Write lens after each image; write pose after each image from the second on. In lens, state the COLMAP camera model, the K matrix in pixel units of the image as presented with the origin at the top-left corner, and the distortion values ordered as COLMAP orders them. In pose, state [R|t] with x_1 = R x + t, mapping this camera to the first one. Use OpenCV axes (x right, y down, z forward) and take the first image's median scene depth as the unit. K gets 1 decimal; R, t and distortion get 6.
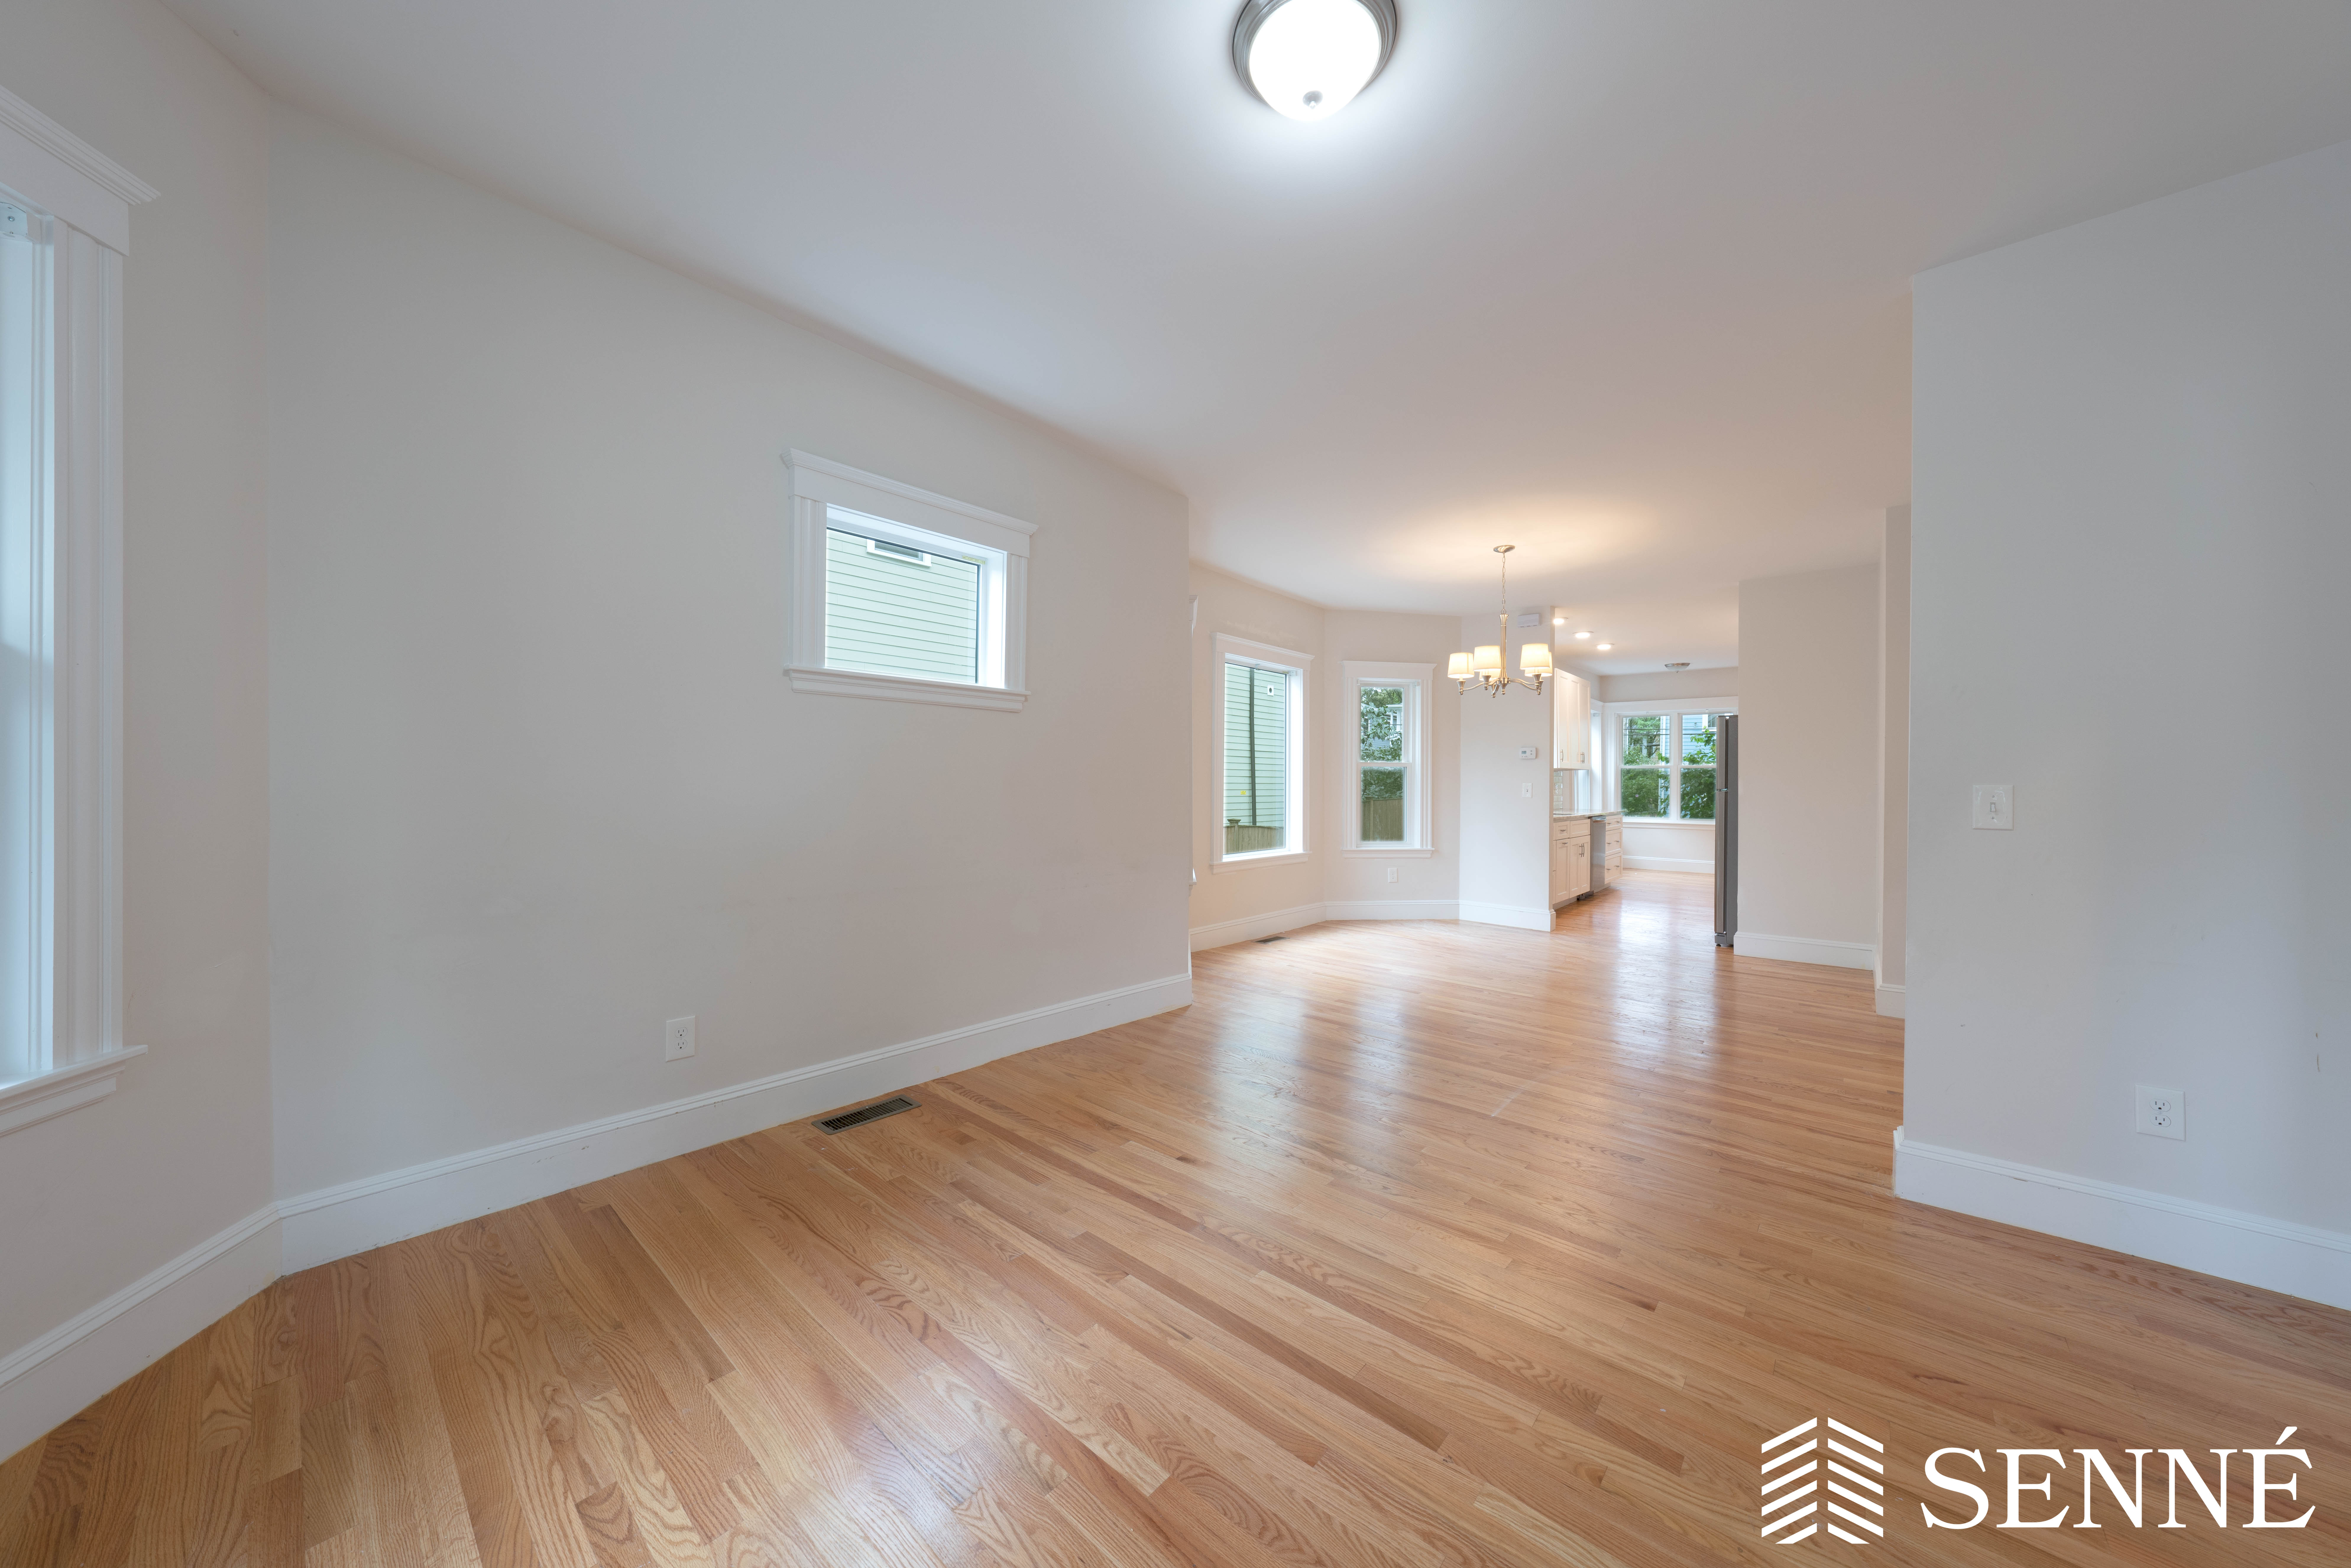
lens RADIAL K [[775.6, 0, 1175.5], [0, 775.6, 784.0], [0, 0, 1]] dist [-0.001330, -0.000091]
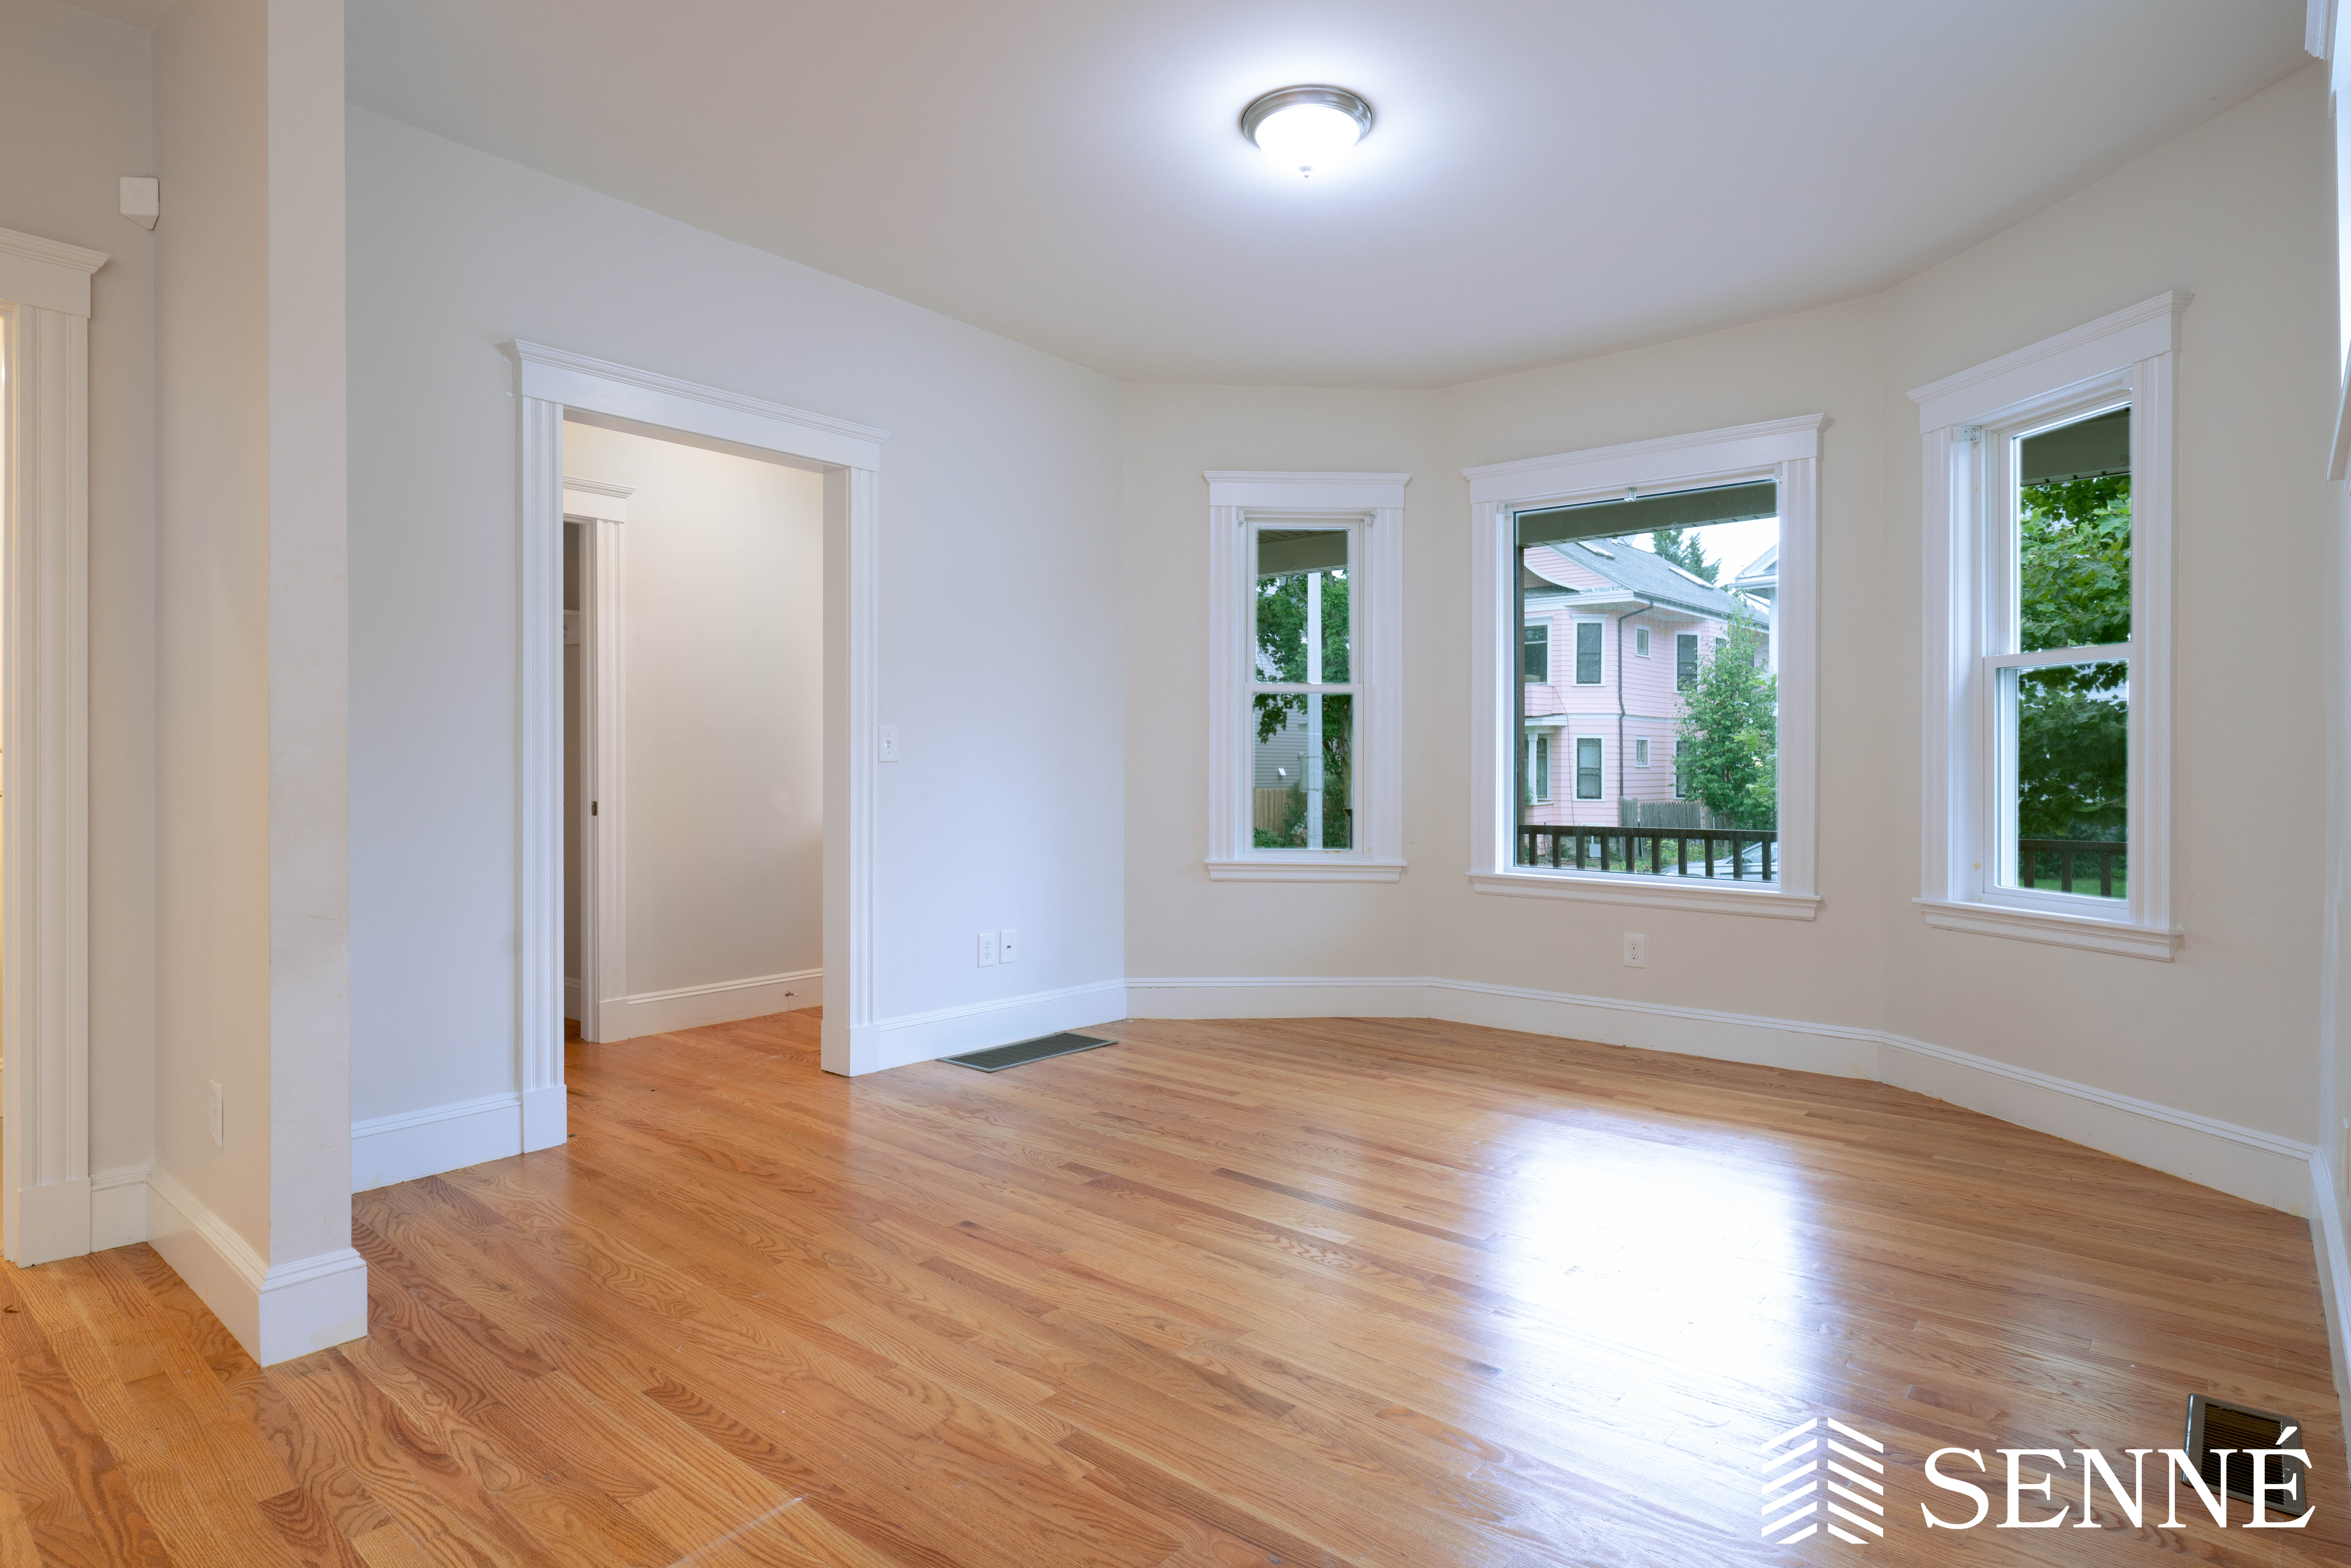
lens RADIAL K [[1255.0, 0, 1175.5], [0, 1255.0, 784.0], [0, 0, 1]] dist [-0.002812, -0.000676]
pose [[-0.999849, -0.014357, -0.009803, 0.088532], [-0.014544, 0.999708, 0.019276, 0.014298], [0.009524, 0.019415, -0.999766, 0.658089]]
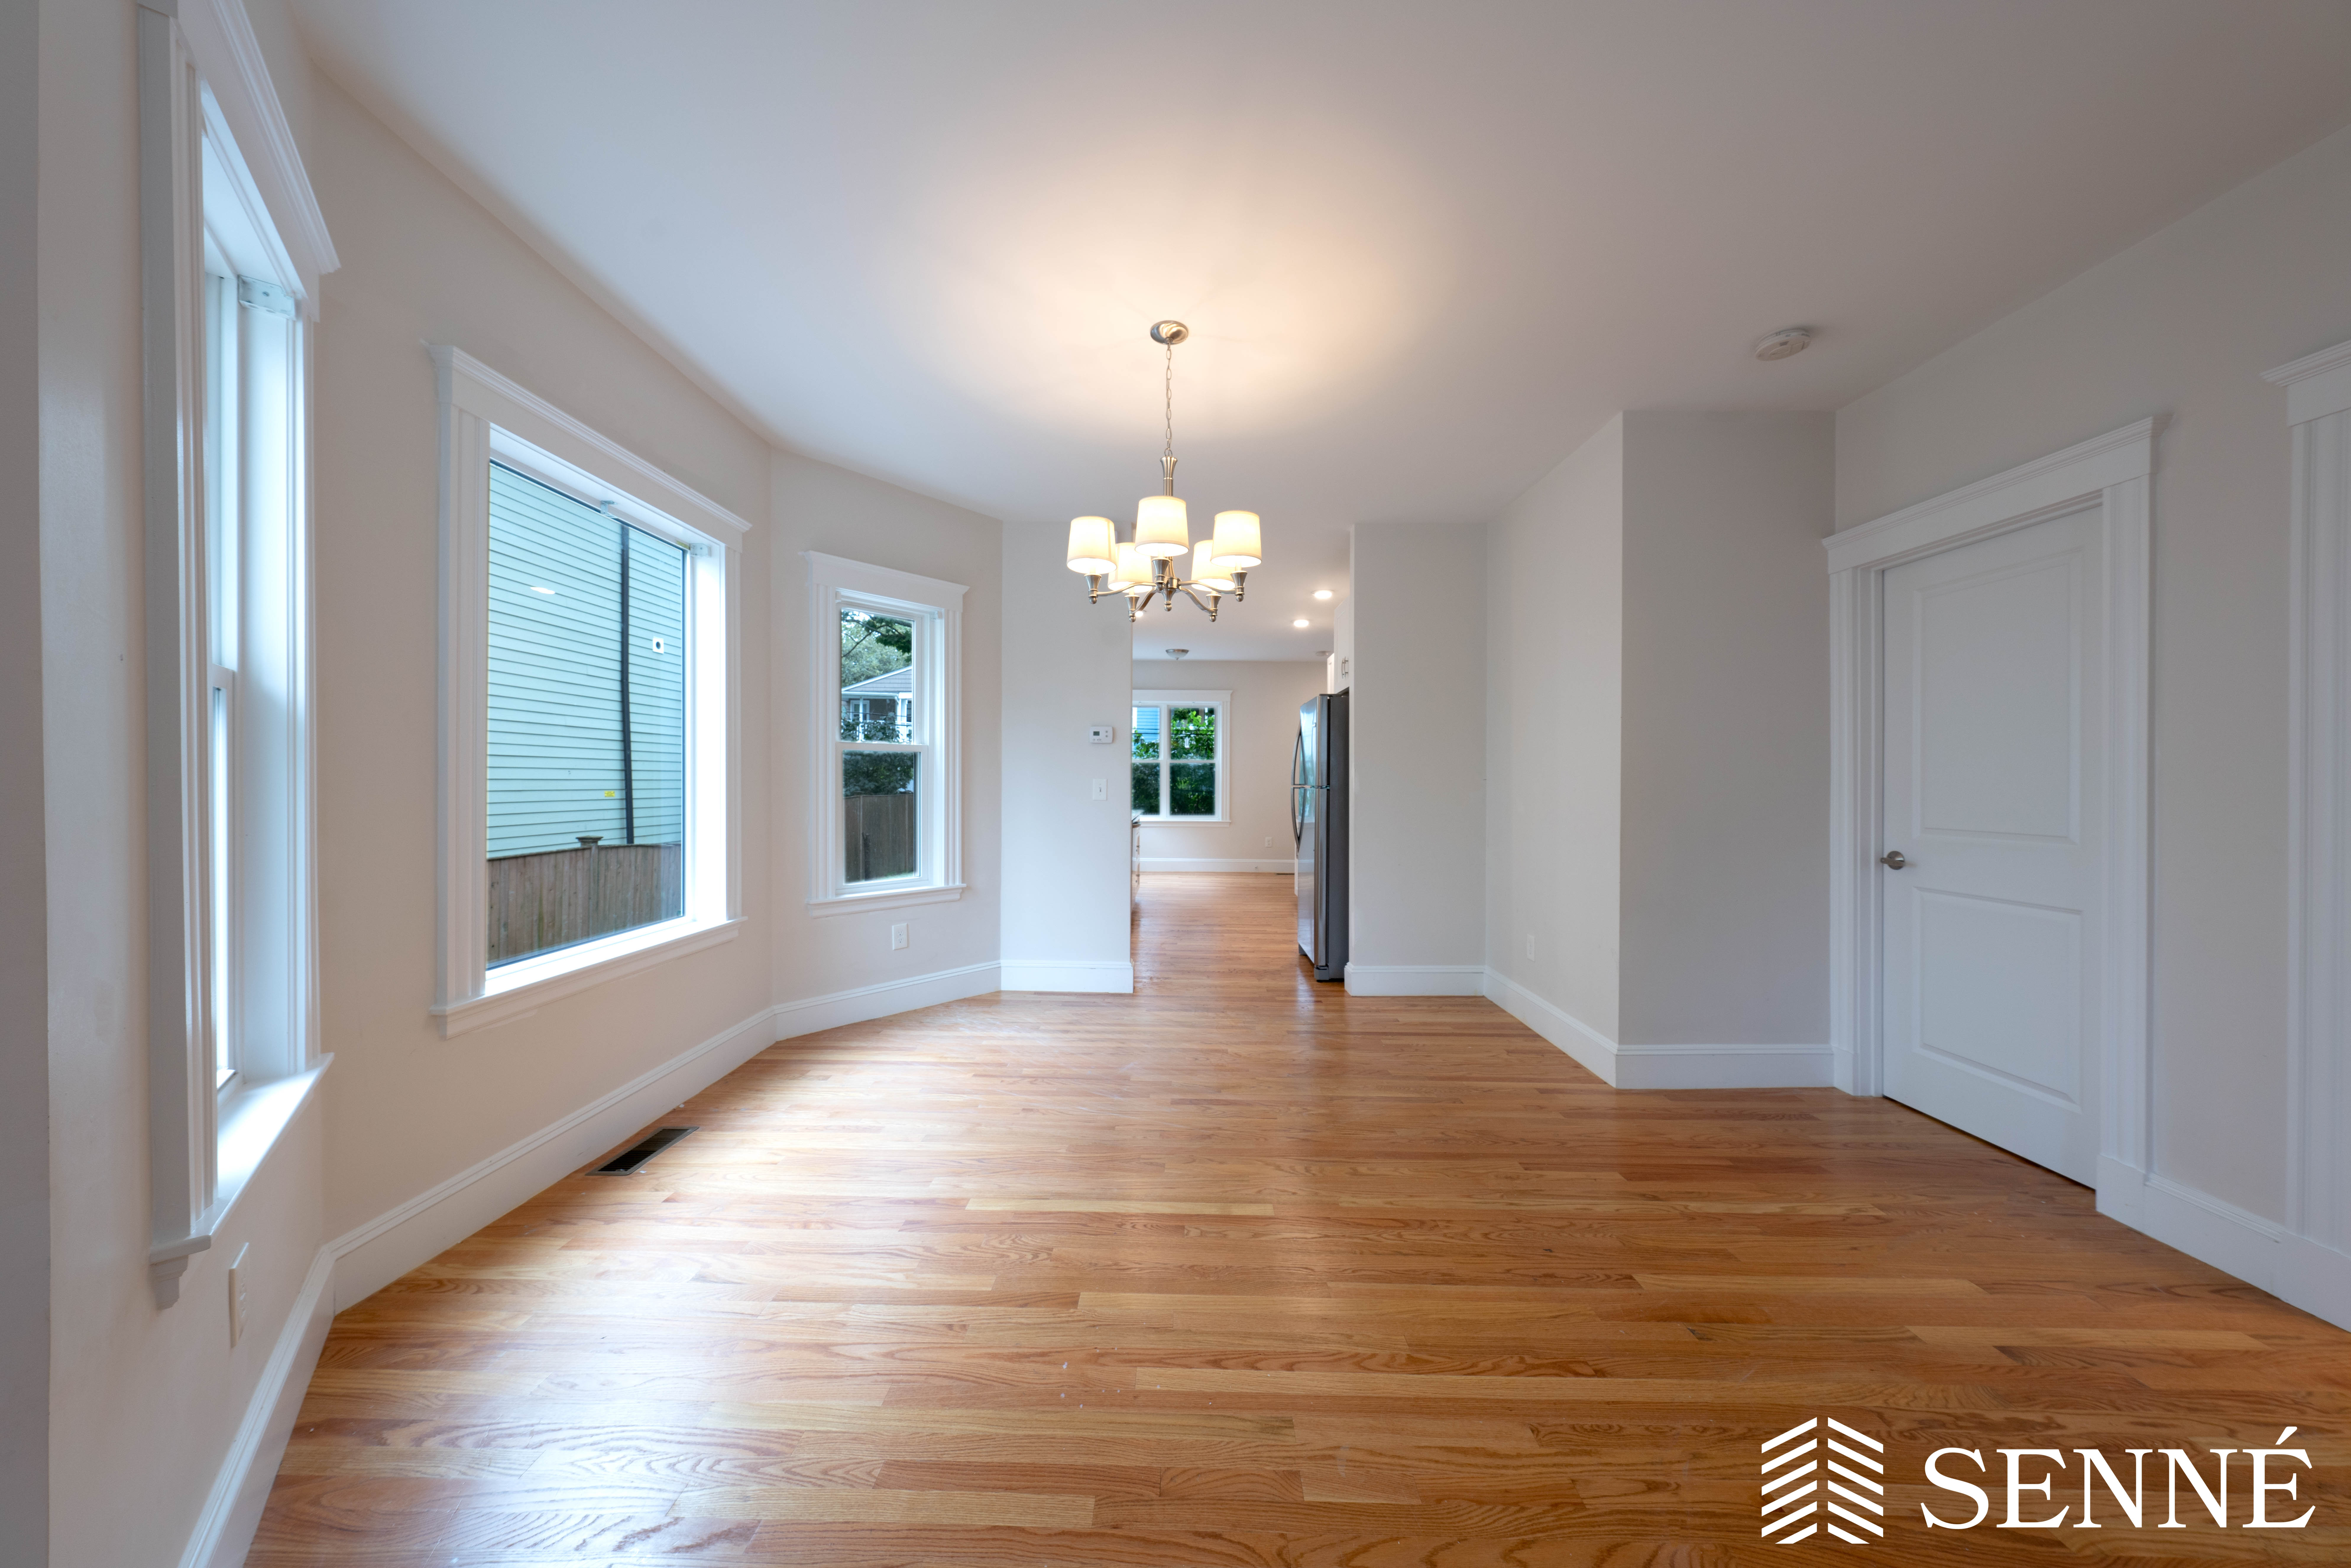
lens RADIAL K [[775.6, 0, 1175.5], [0, 775.6, 784.0], [0, 0, 1]] dist [-0.001330, -0.000091]
pose [[0.761072, -0.006209, 0.648637, 0.058902], [0.002818, 0.999976, 0.006265, -0.000535], [-0.648661, -0.002940, 0.761072, 0.417310]]
